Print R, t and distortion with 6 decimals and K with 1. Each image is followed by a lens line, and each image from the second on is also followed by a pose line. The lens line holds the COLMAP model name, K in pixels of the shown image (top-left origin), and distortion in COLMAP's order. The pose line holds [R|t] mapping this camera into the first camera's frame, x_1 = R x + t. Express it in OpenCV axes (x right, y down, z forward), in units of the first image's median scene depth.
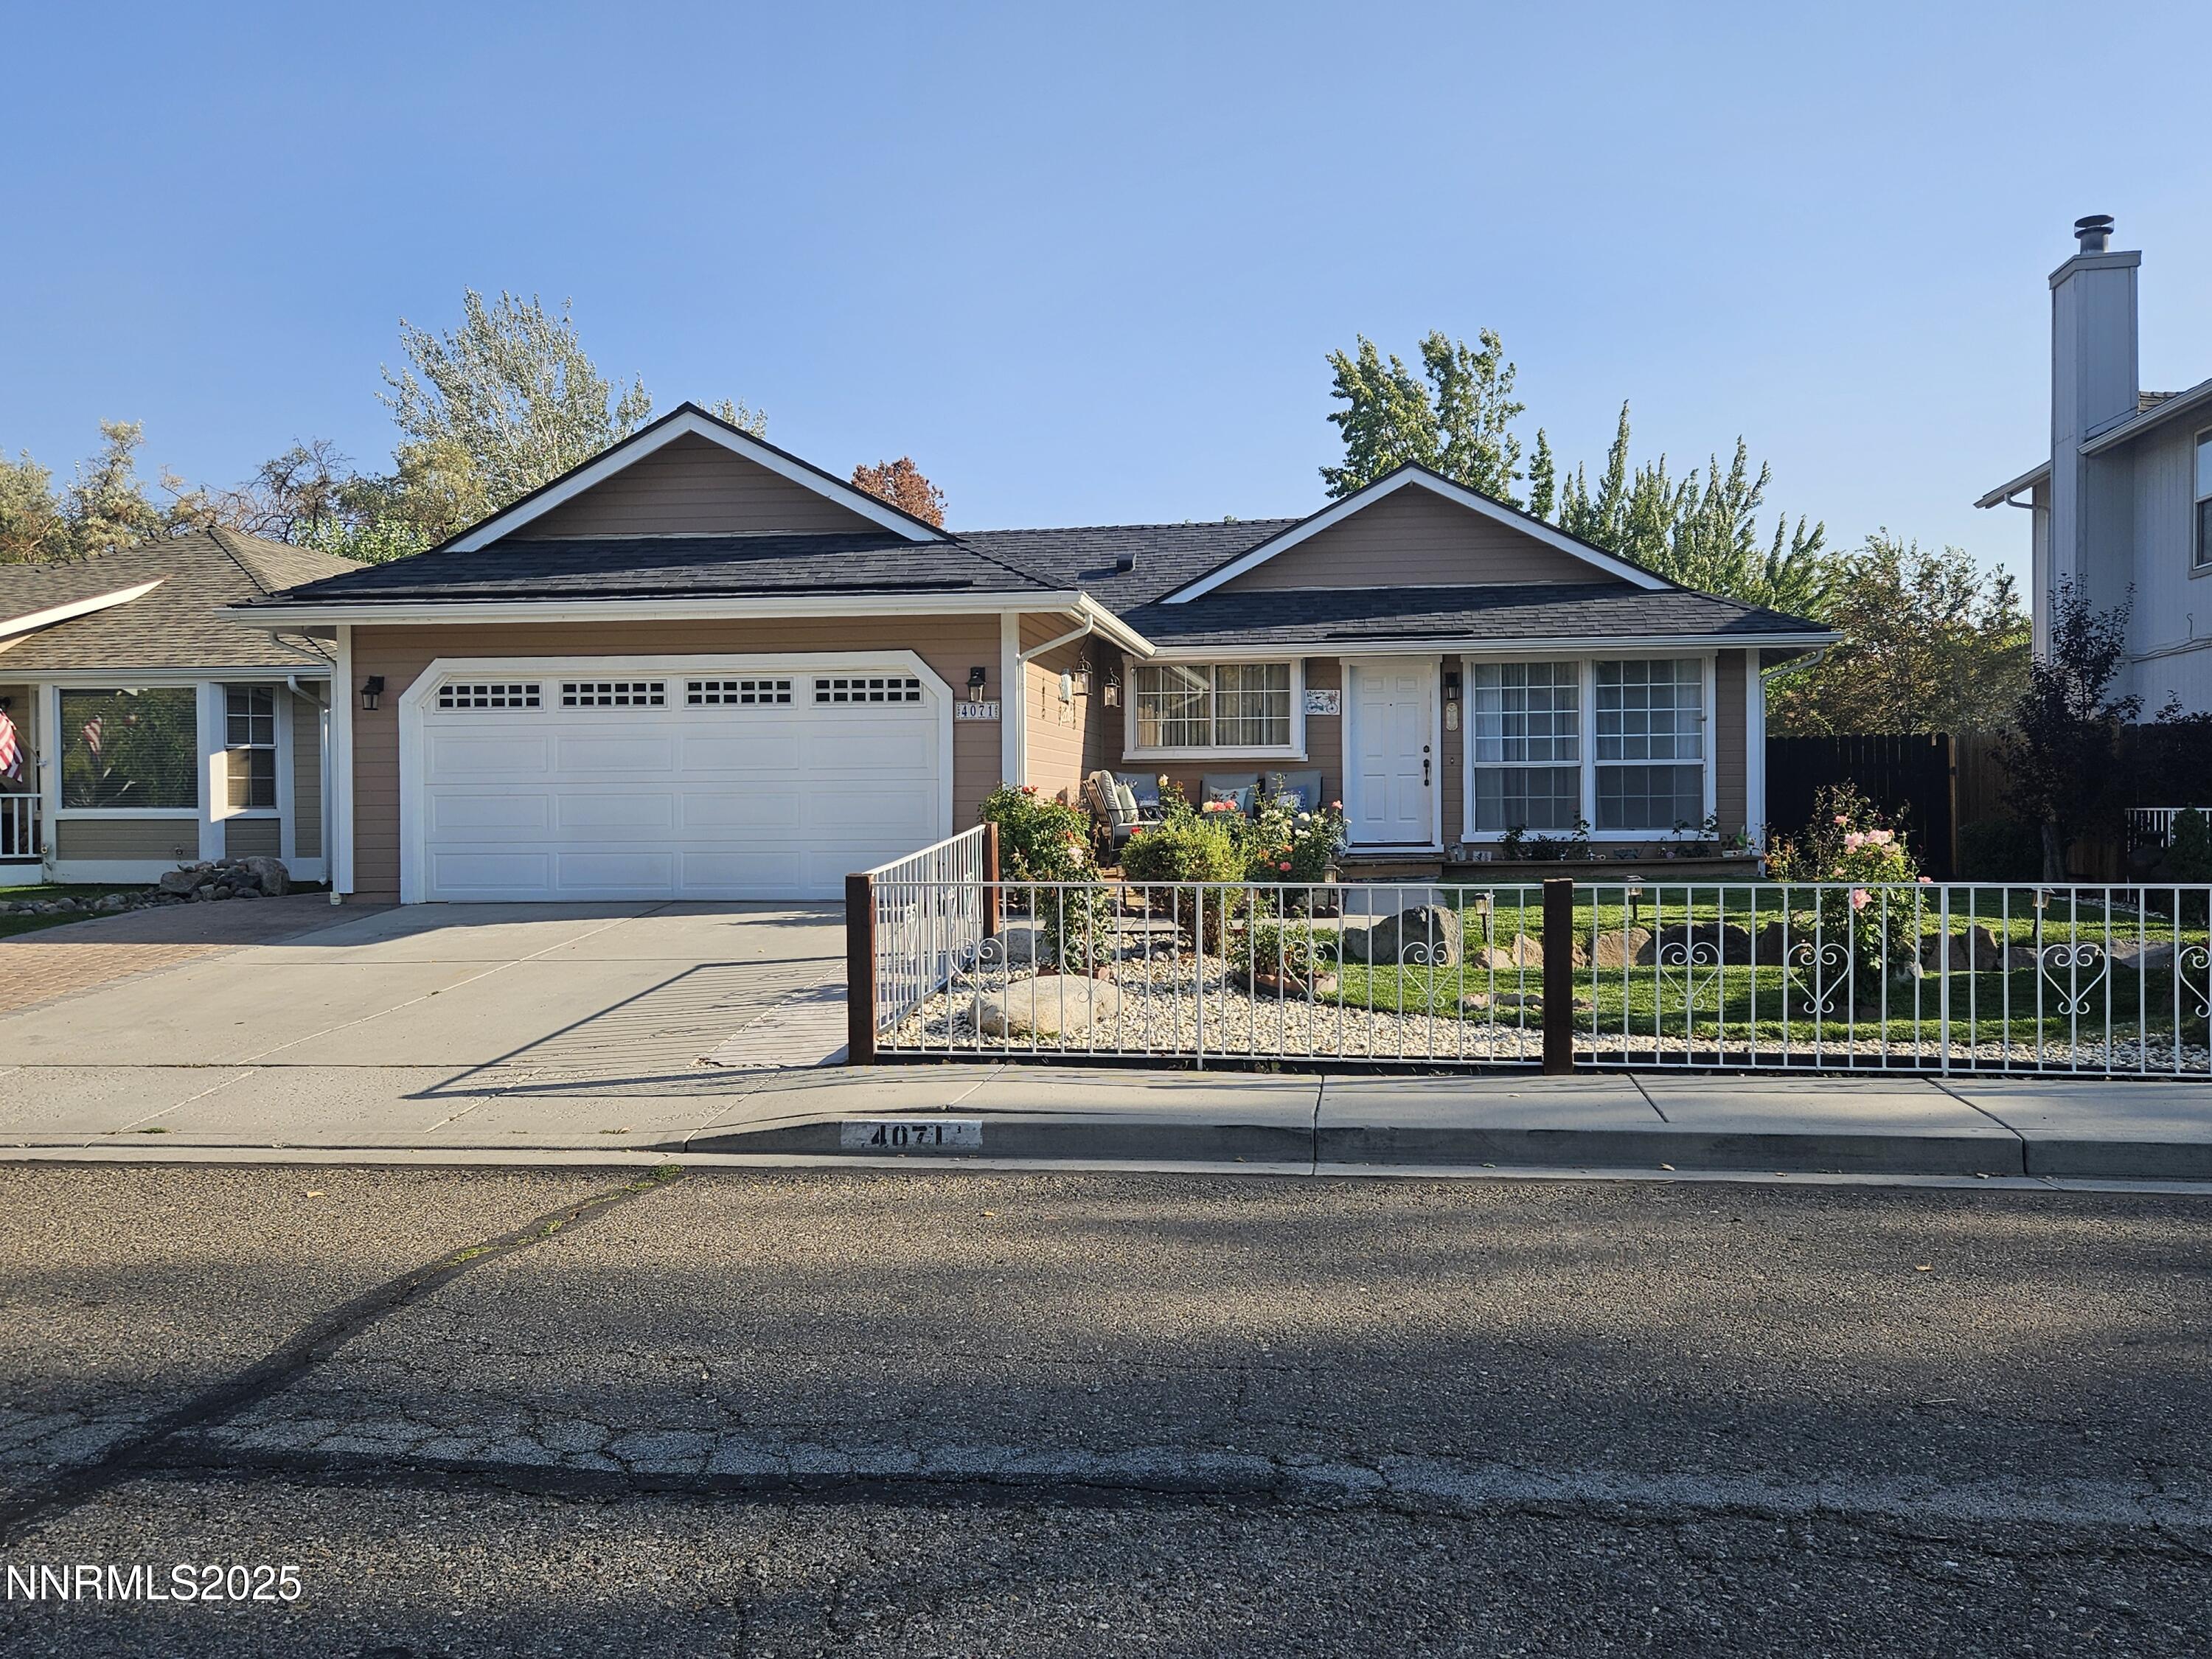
lens RADIAL K [[1795.5, 0, 1132.2], [0, 1795.5, 827.4], [0, 0, 1]] dist [0.107773, -0.123363]
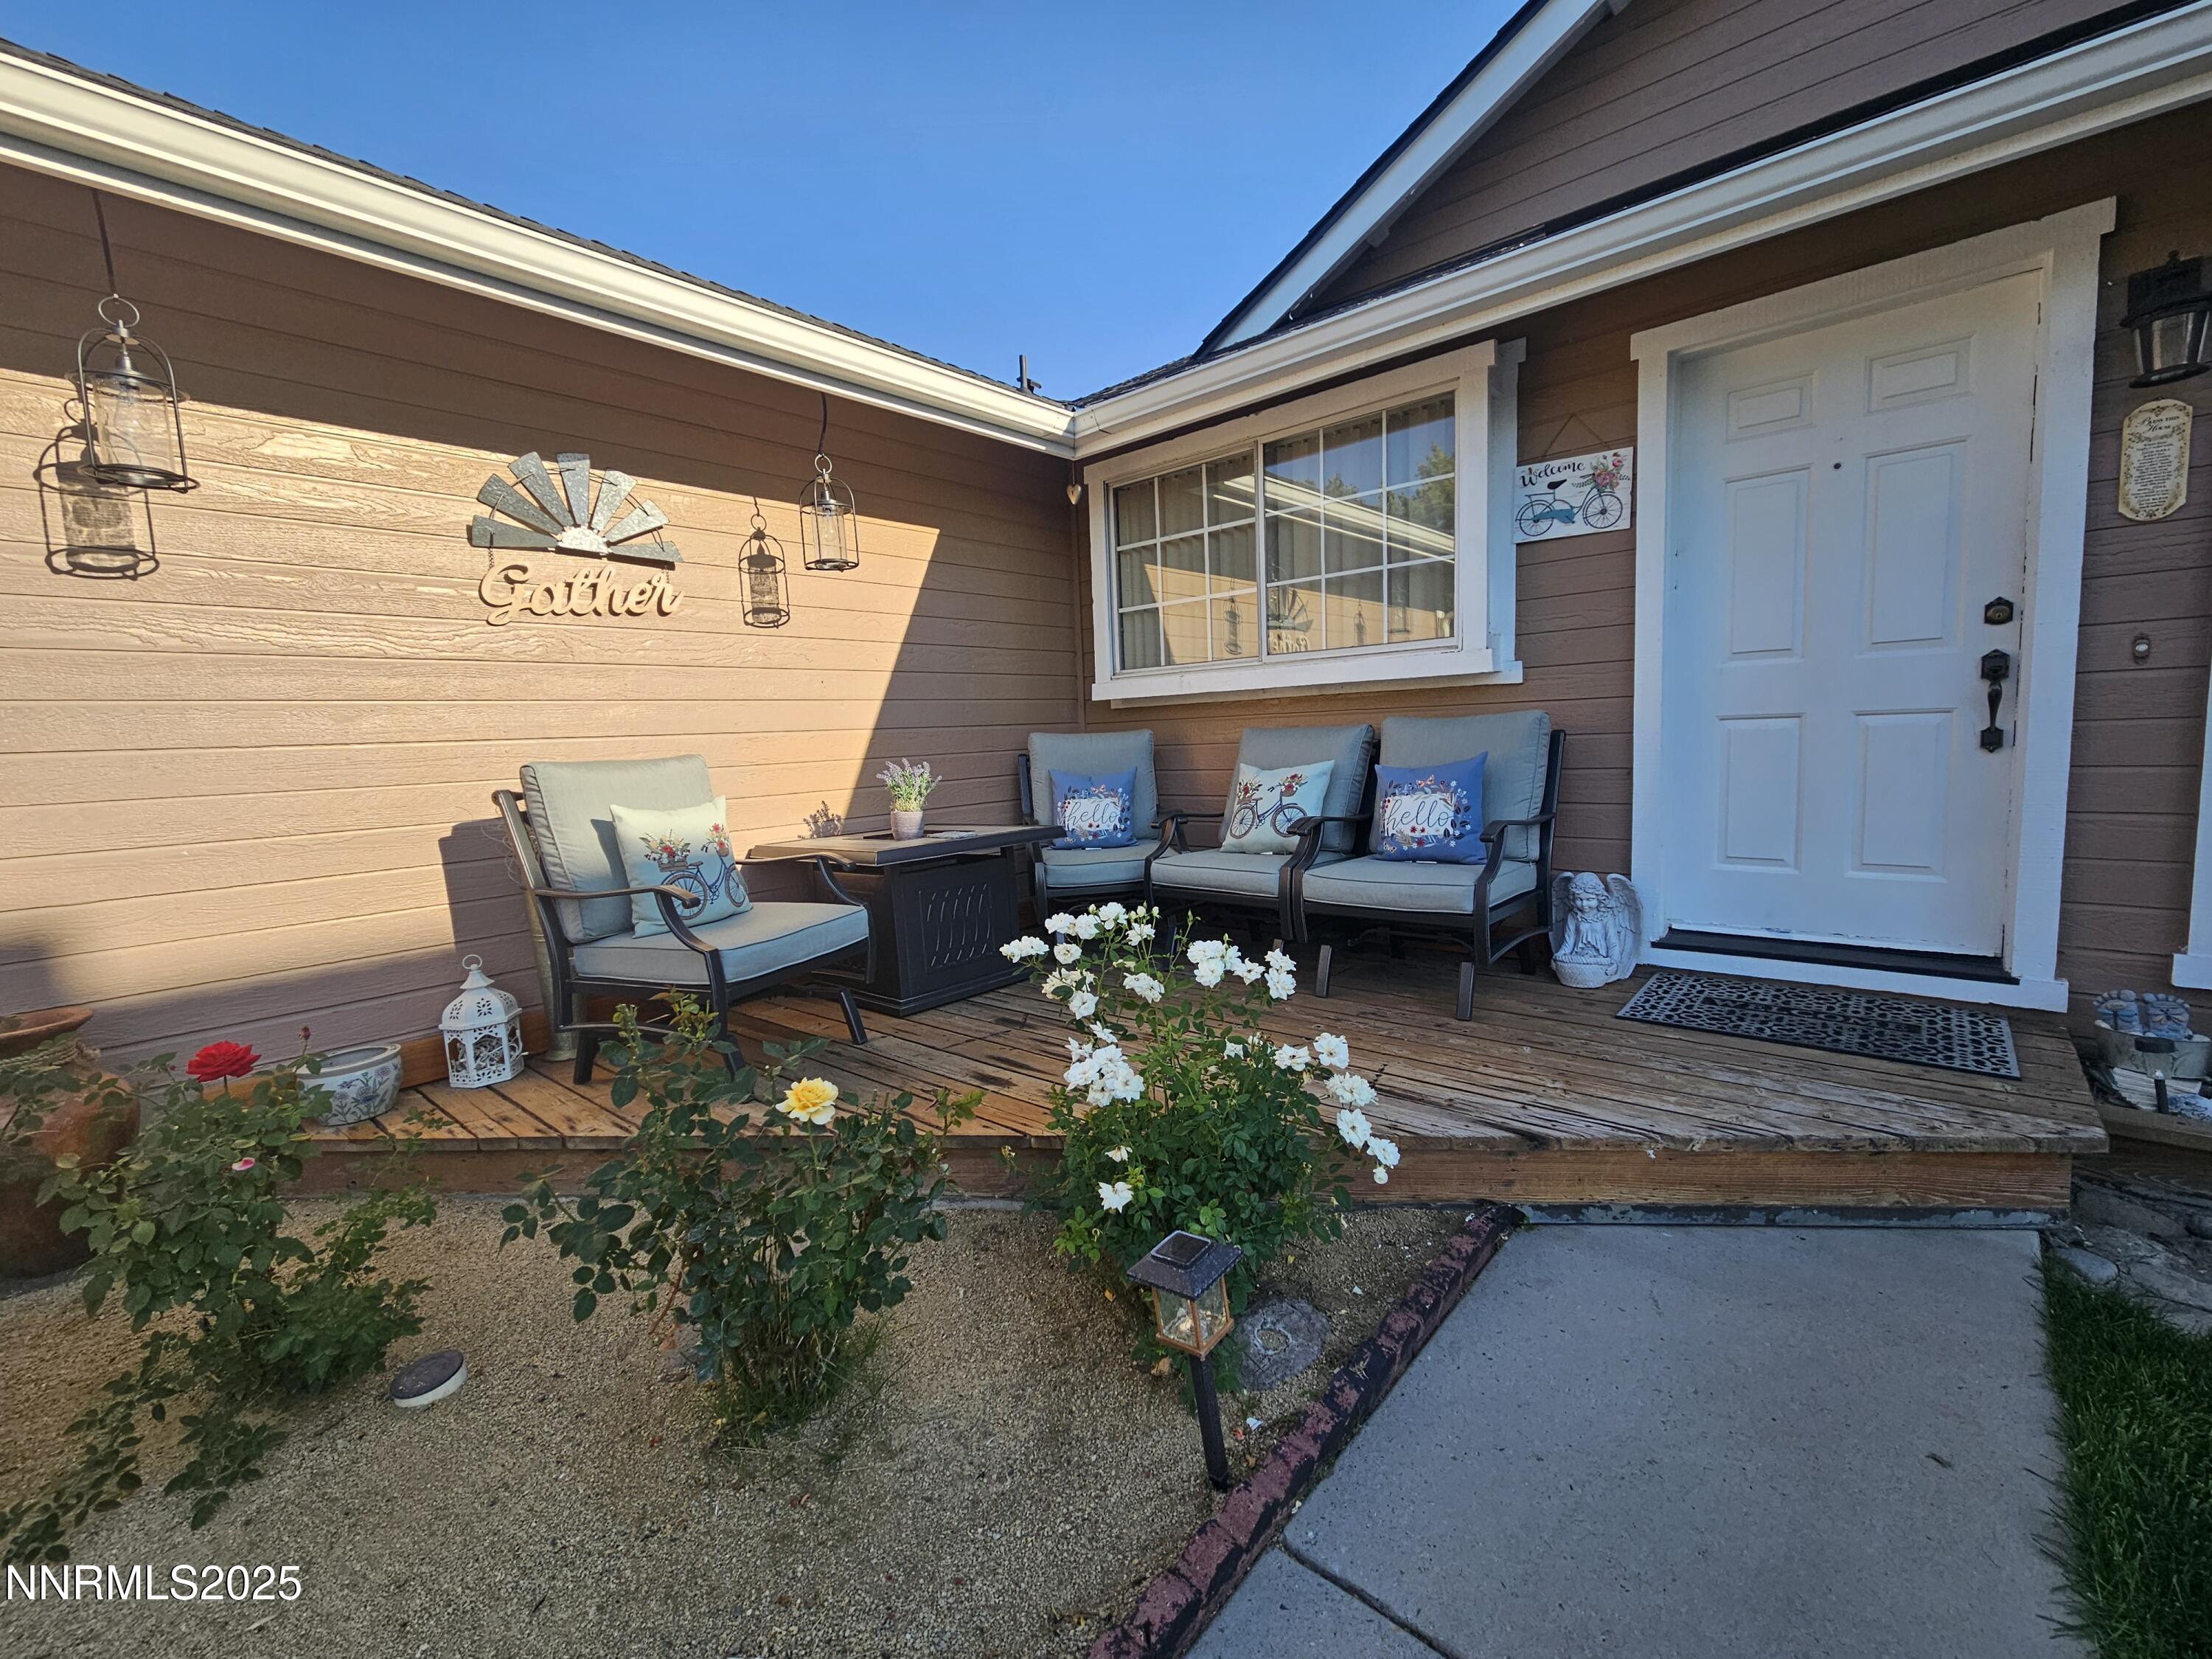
lens RADIAL K [[915.6, 0, 1110.1], [0, 915.6, 823.0], [0, 0, 1]] dist [0.000882, 0.000105]
pose [[0.833970, 0.026273, -0.551184, 0.149176], [0.030903, 0.995075, 0.094190, -0.033705], [0.550943, -0.095584, 0.829051, 0.937007]]
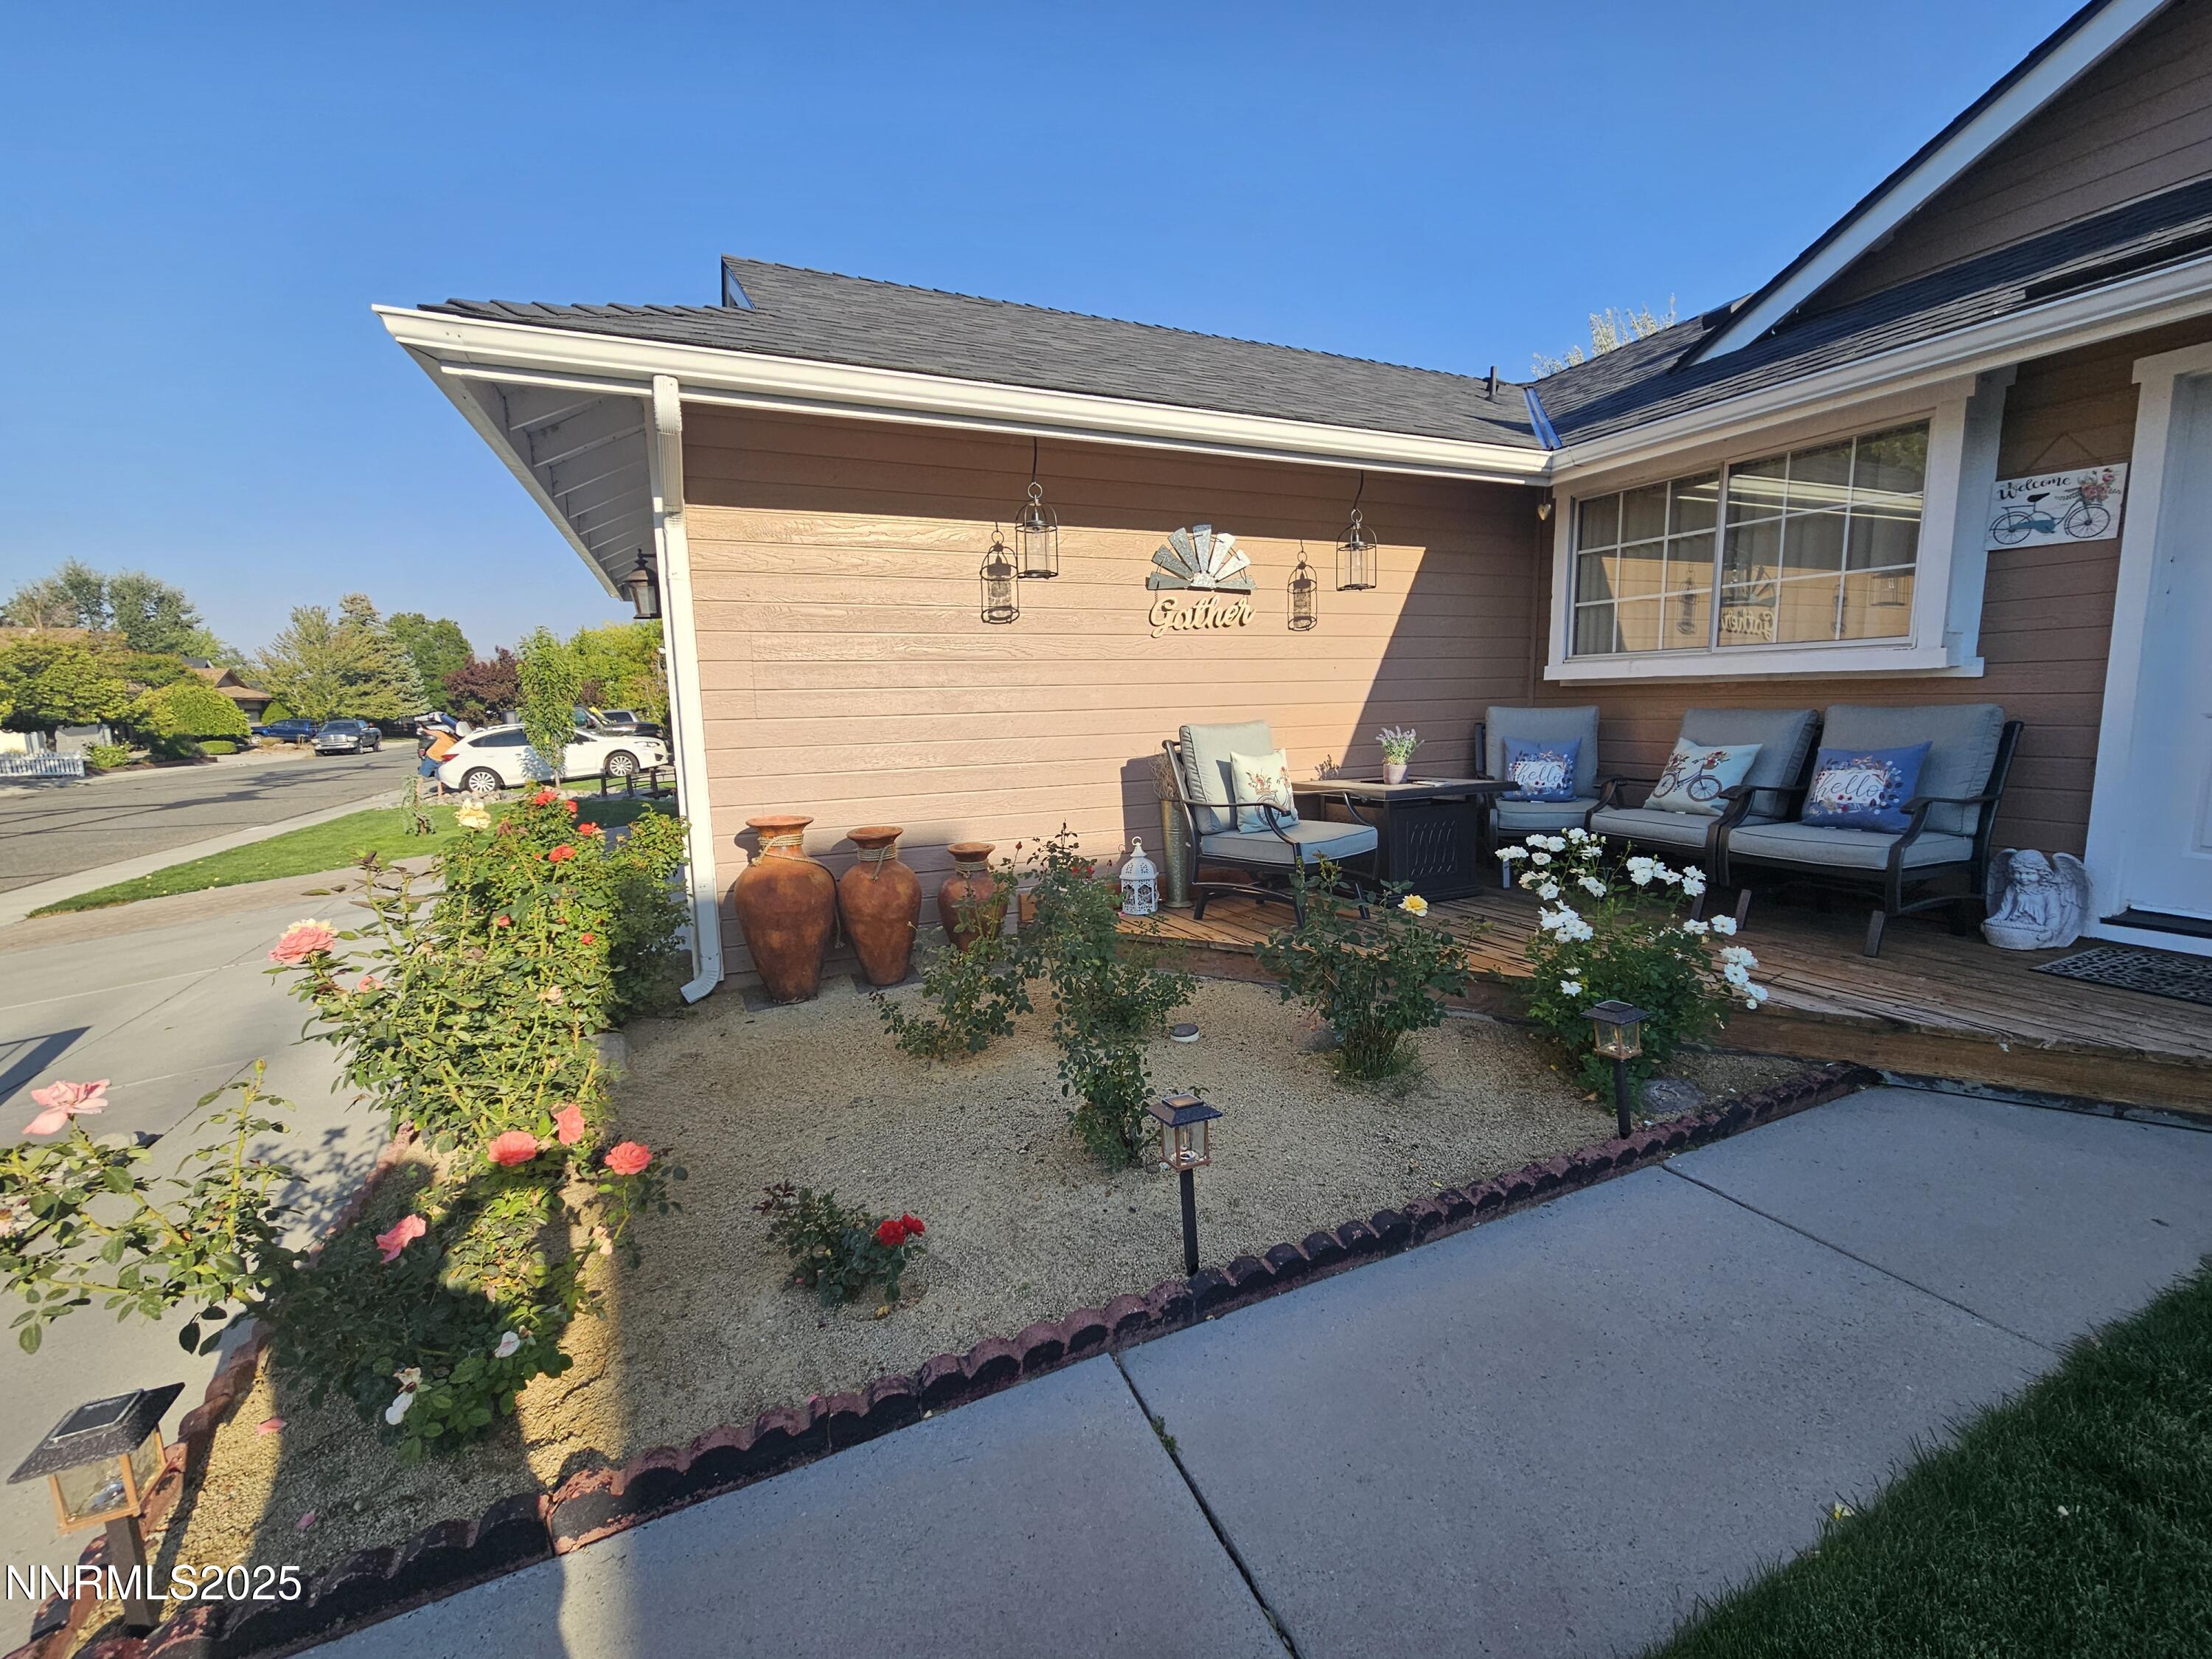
lens RADIAL K [[911.2, 0, 1107.8], [0, 911.2, 821.1], [0, 0, 1]] dist [-0.001788, 0.000176]
pose [[0.532040, 0.108106, -0.839790, 0.189626], [0.012586, 0.990697, 0.135506, -0.040449], [0.846626, -0.082664, 0.525729, 0.856238]]
